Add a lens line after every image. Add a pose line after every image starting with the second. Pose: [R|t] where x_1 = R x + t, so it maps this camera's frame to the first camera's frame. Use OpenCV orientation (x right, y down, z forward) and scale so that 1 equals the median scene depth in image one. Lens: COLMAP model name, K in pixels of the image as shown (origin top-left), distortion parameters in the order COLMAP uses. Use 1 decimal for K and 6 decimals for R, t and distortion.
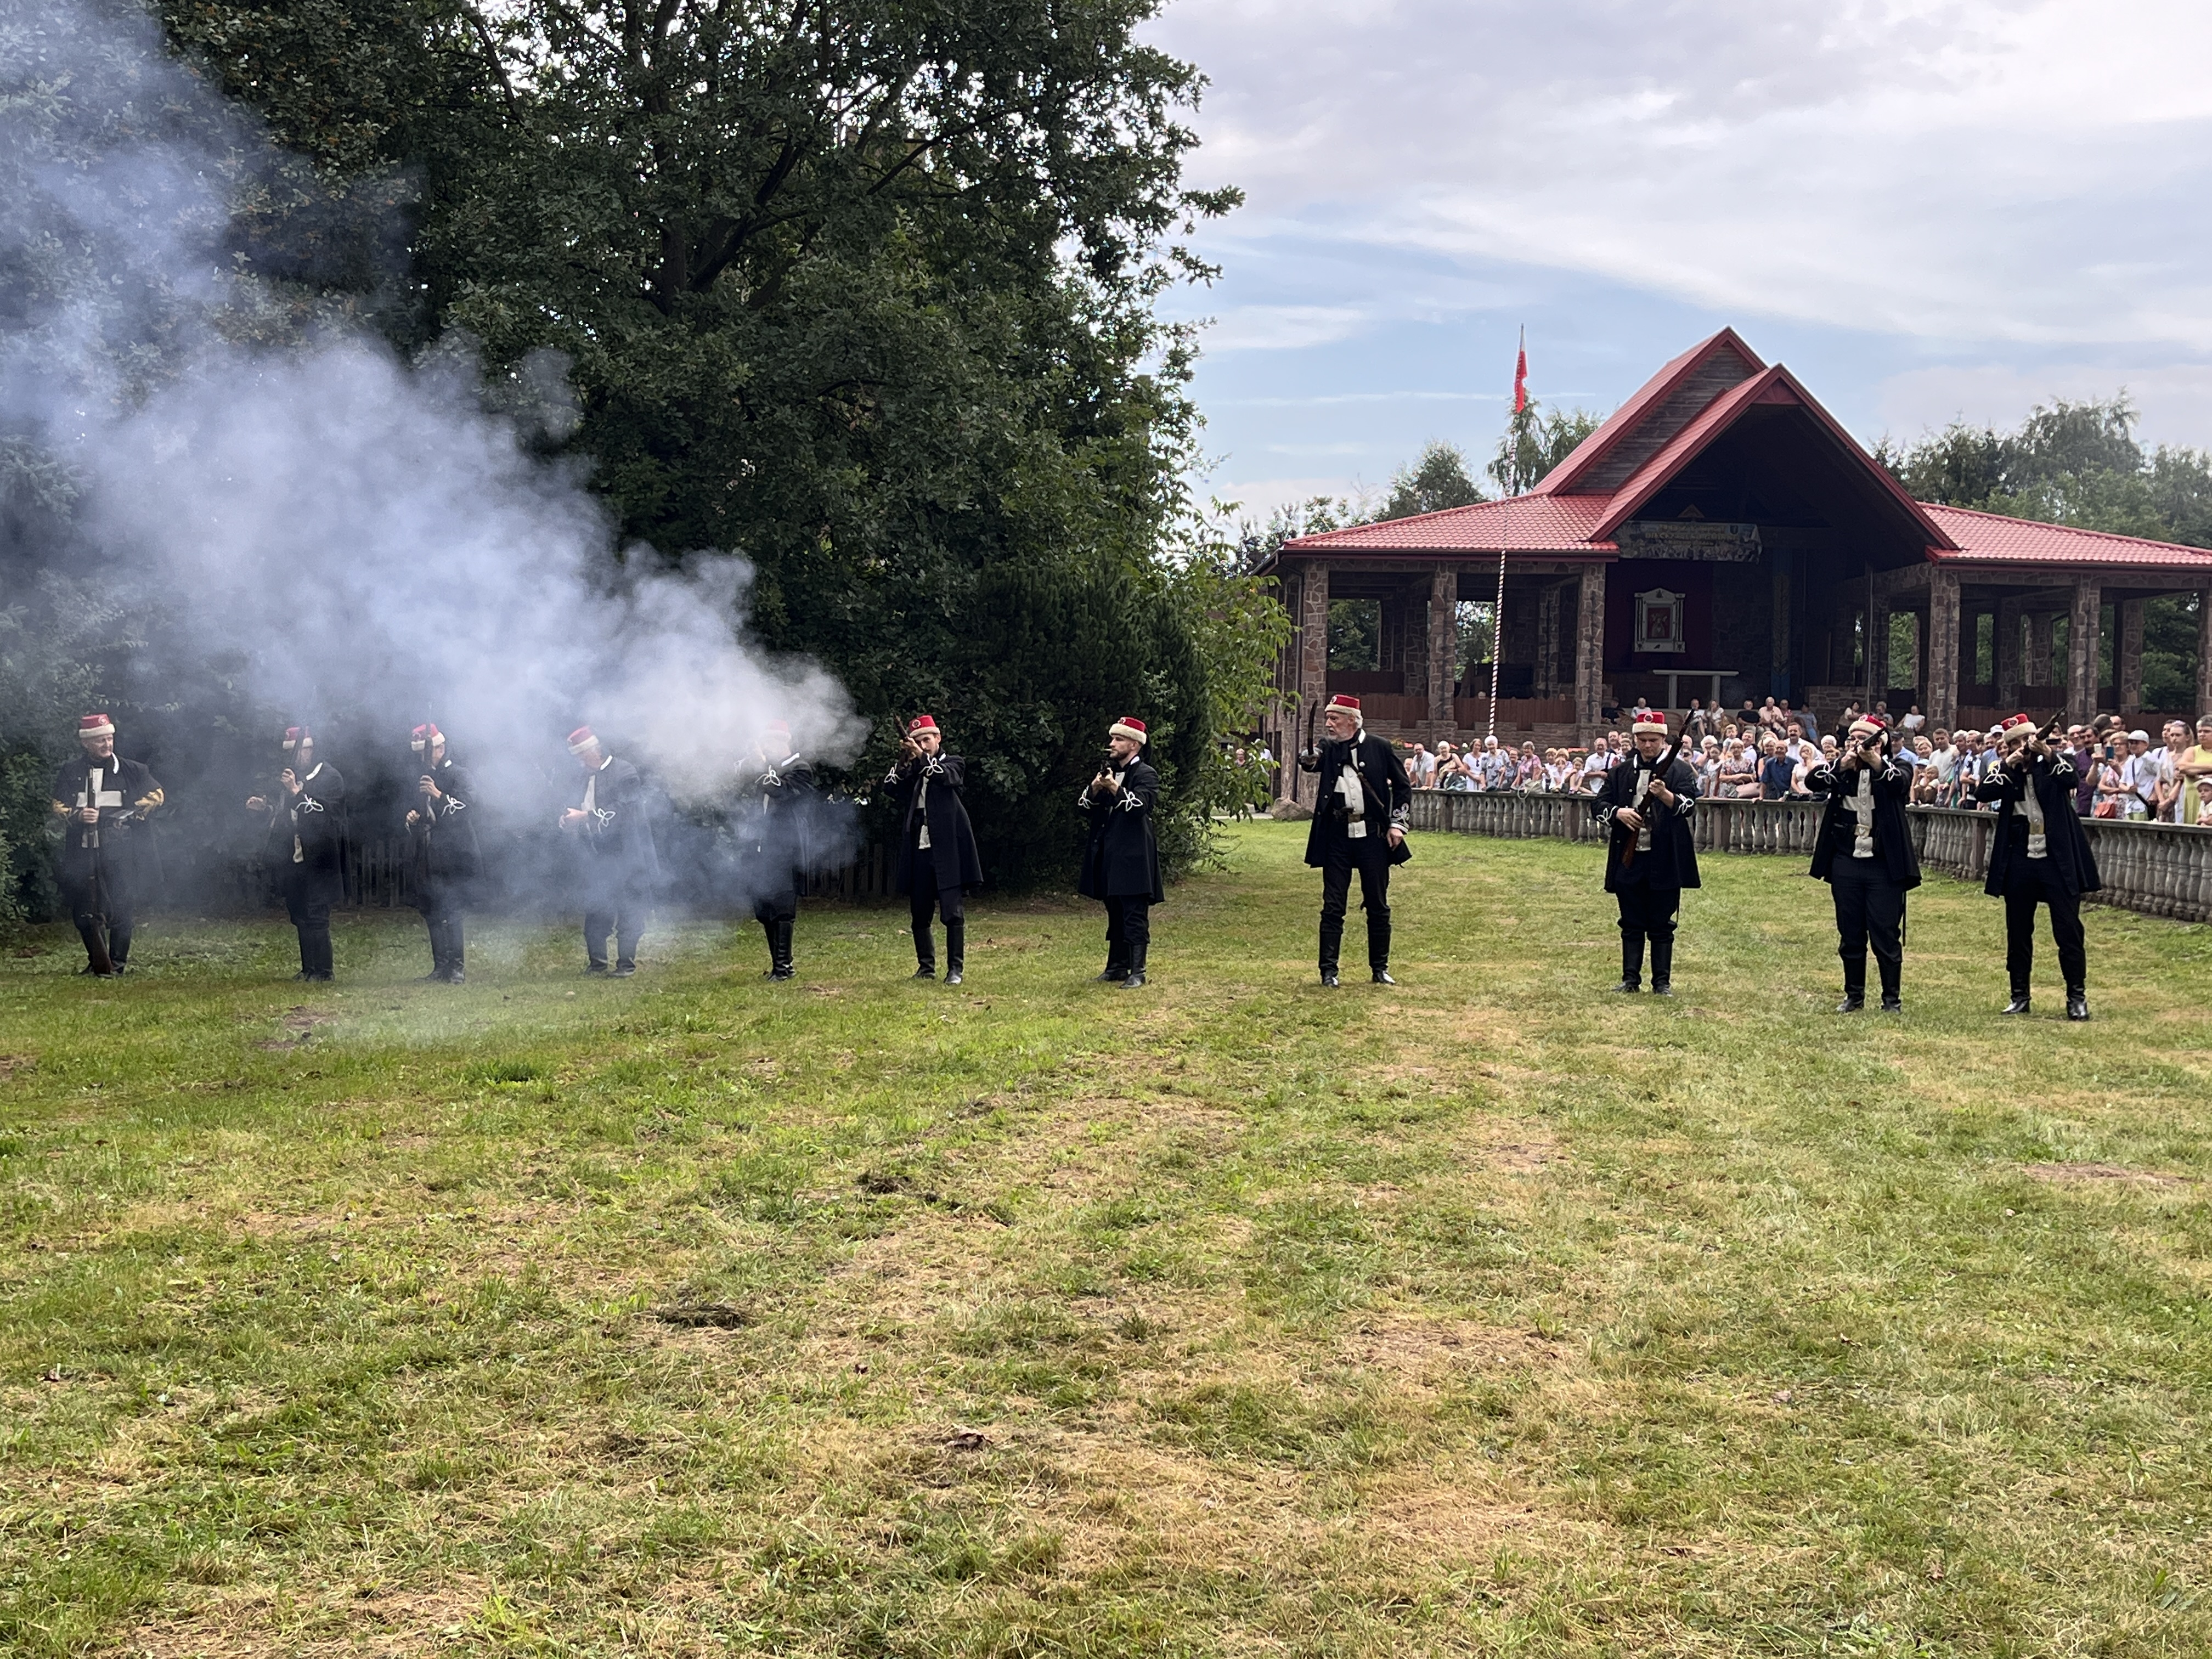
lens RADIAL K [[2612.2, 0, 1054.8], [0, 2612.2, 805.8], [0, 0, 1]] dist [0.123261, -0.379583]
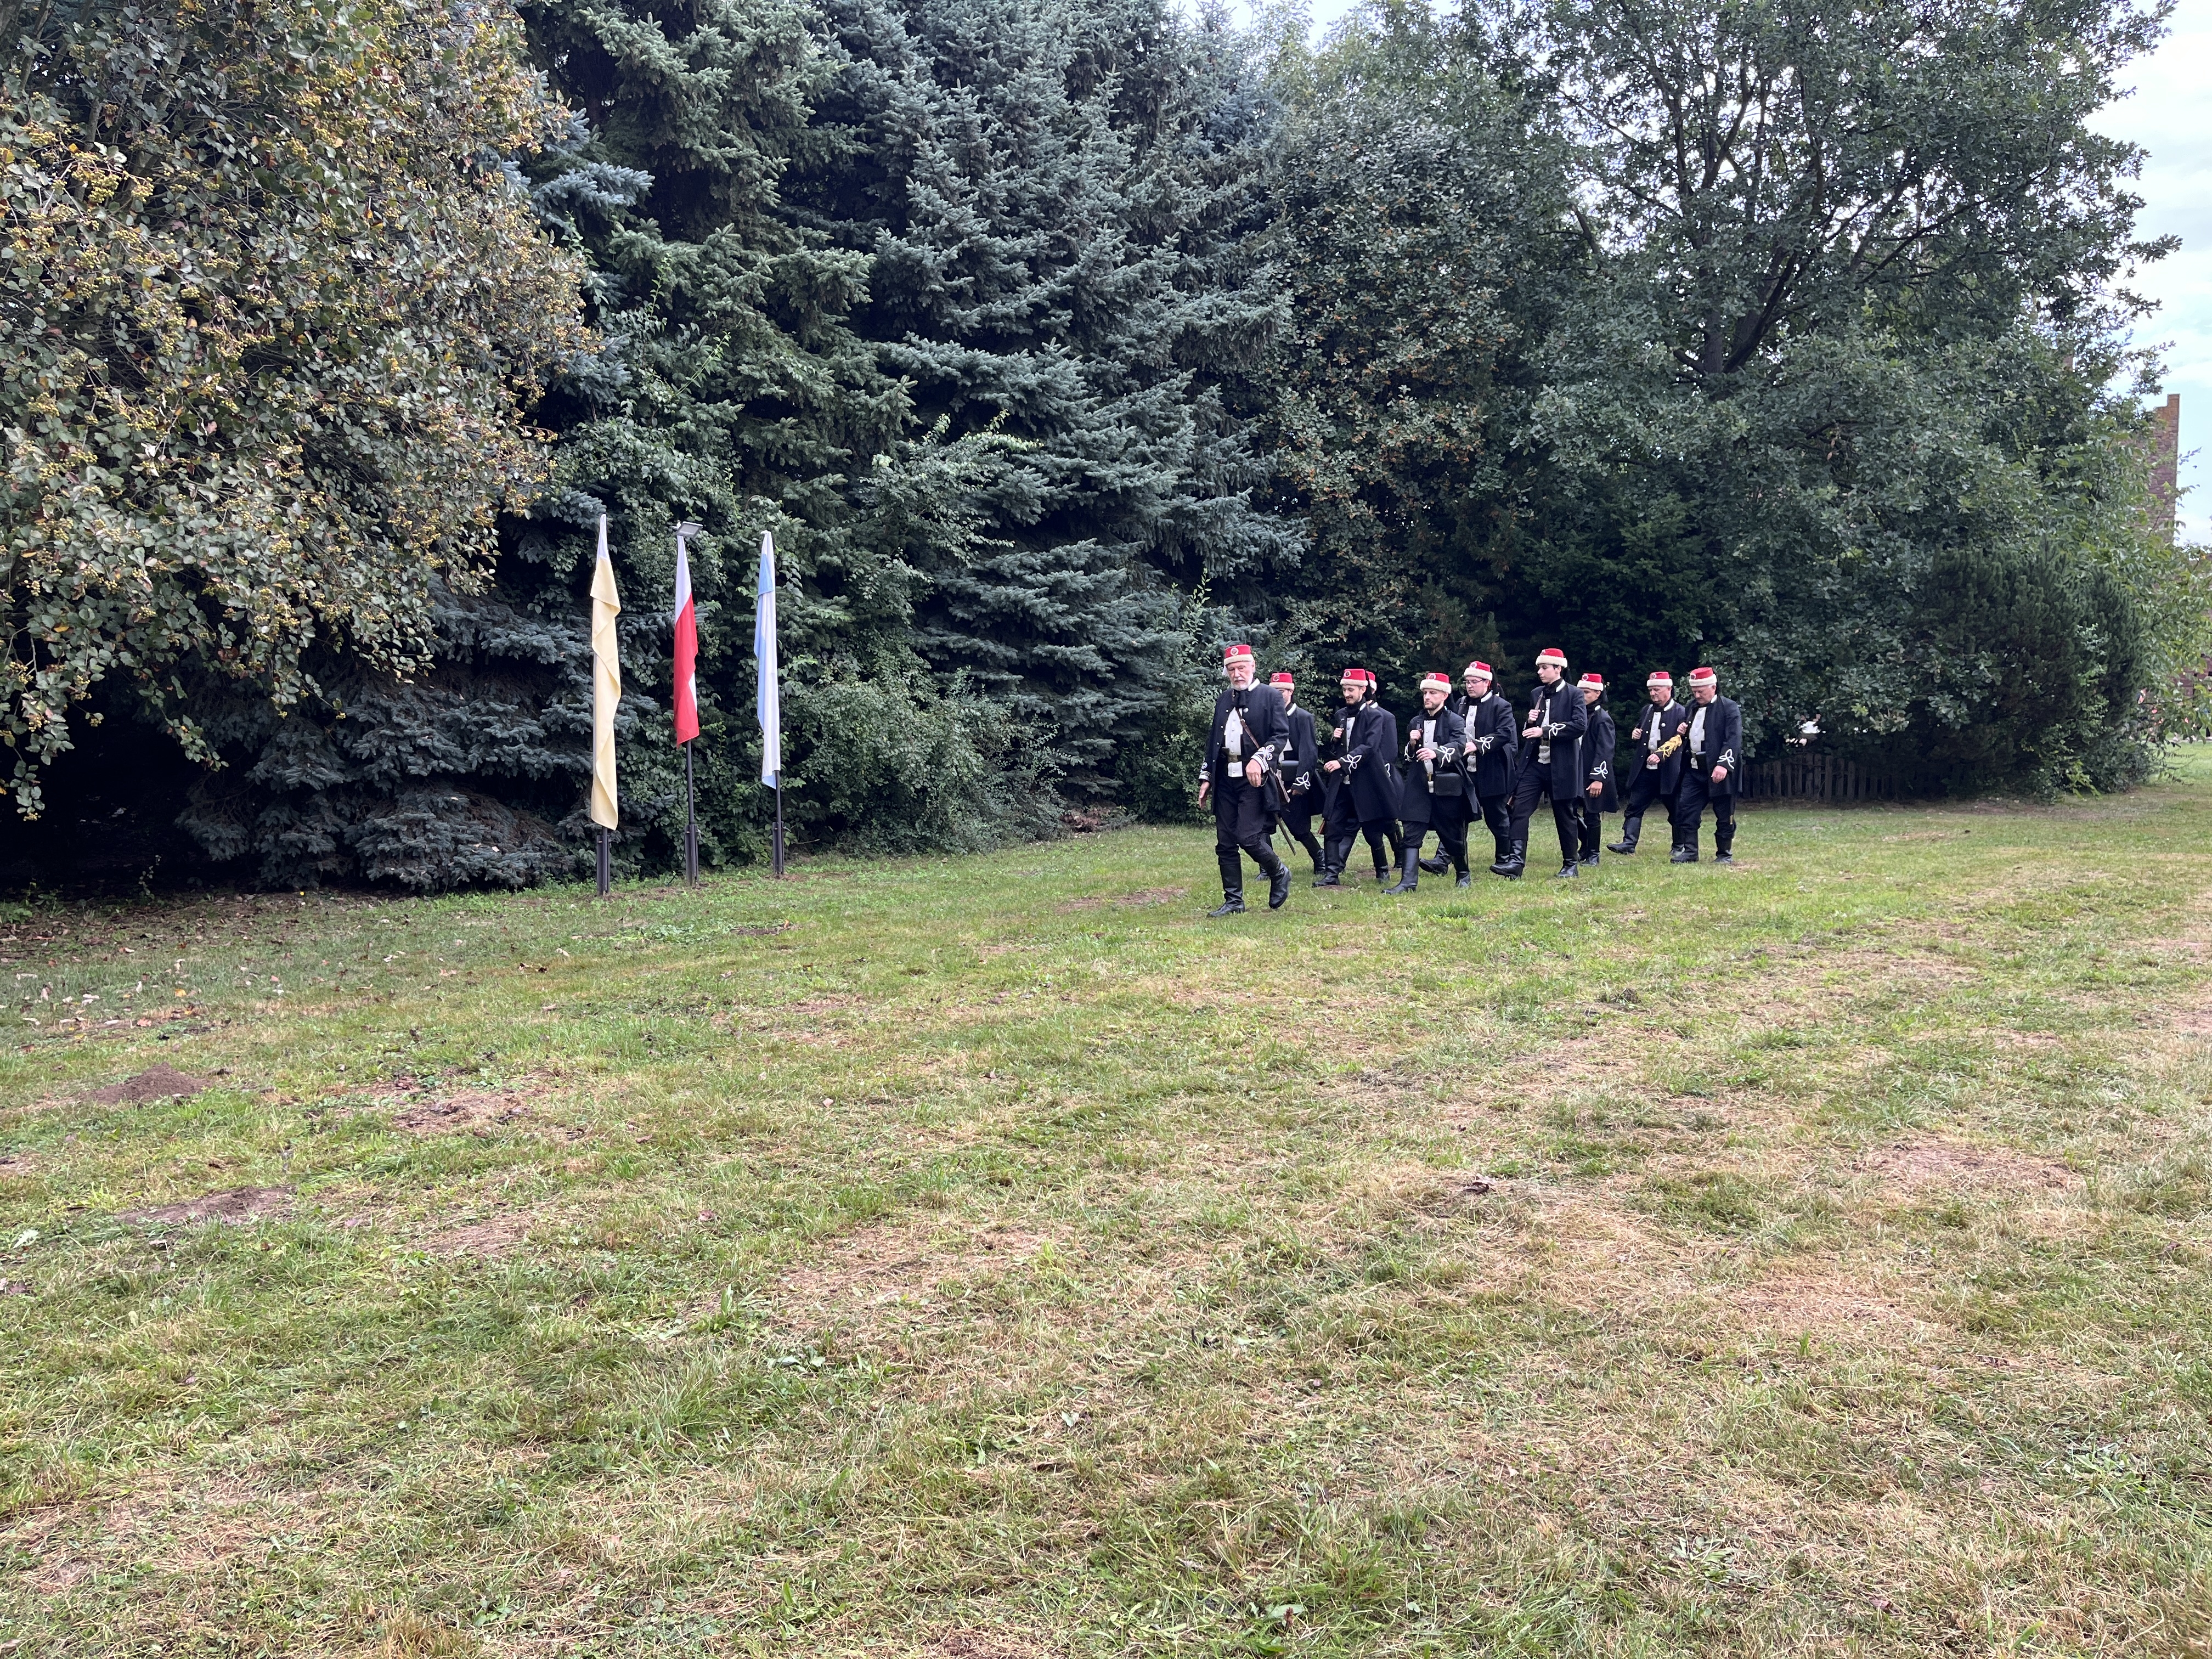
lens RADIAL K [[1671.1, 0, 1088.4], [0, 1671.1, 827.6], [0, 0, 1]] dist [0.074127, -0.099552]
pose [[0.851055, 0.017510, -0.524784, 0.104759], [0.009885, 0.998732, 0.049355, 0.002936], [0.524983, -0.047191, 0.849803, 0.062029]]
